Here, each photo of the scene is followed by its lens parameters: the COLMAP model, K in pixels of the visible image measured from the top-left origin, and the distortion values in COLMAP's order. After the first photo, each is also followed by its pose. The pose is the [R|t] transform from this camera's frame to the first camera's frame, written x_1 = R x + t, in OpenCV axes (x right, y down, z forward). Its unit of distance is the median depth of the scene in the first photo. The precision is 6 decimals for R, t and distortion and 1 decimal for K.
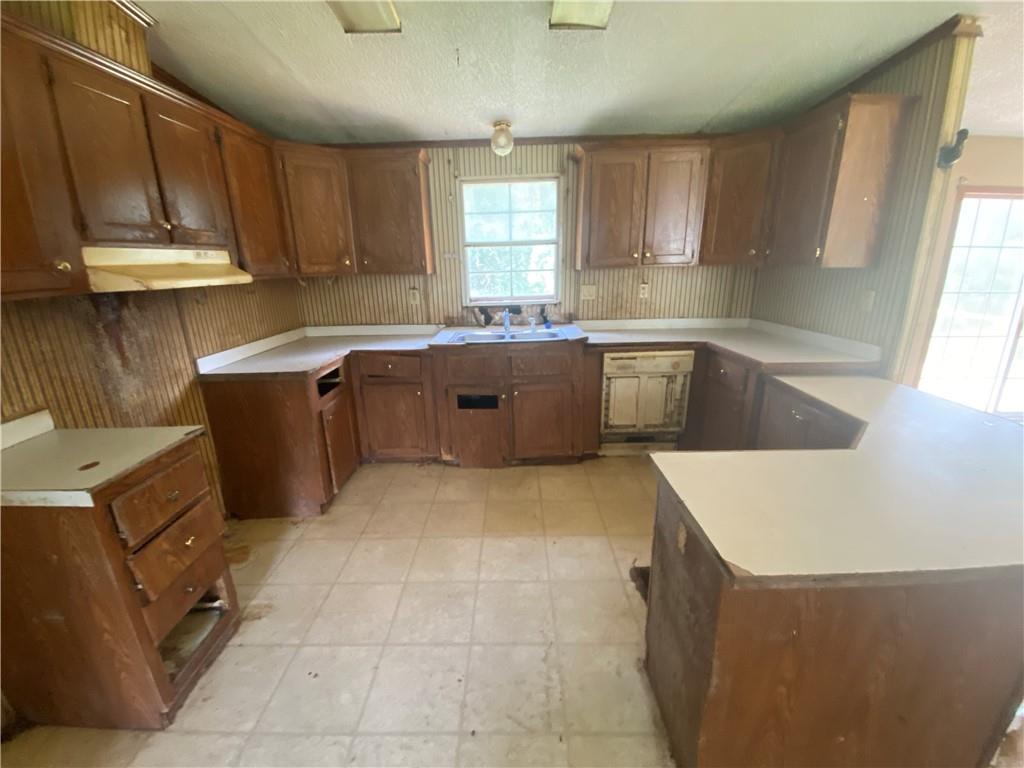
lens RADIAL K [[418.2, 0, 512.0], [0, 418.2, 384.0], [0, 0, 1]] dist [0.062075, -0.034939]
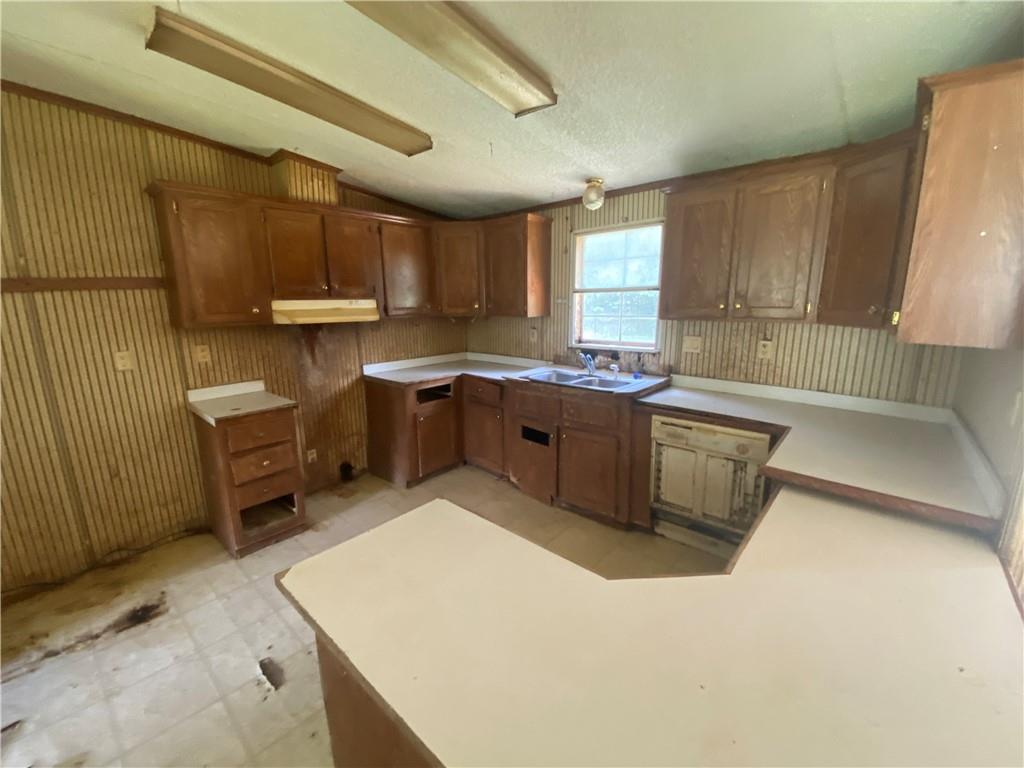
lens RADIAL K [[418.2, 0, 512.0], [0, 418.2, 384.0], [0, 0, 1]] dist [0.062075, -0.034939]
pose [[0.747155, 0.151136, -0.647239, 0.546119], [-0.193381, 0.981106, 0.005863, -0.081812], [0.635896, 0.120783, 0.762265, 0.127334]]
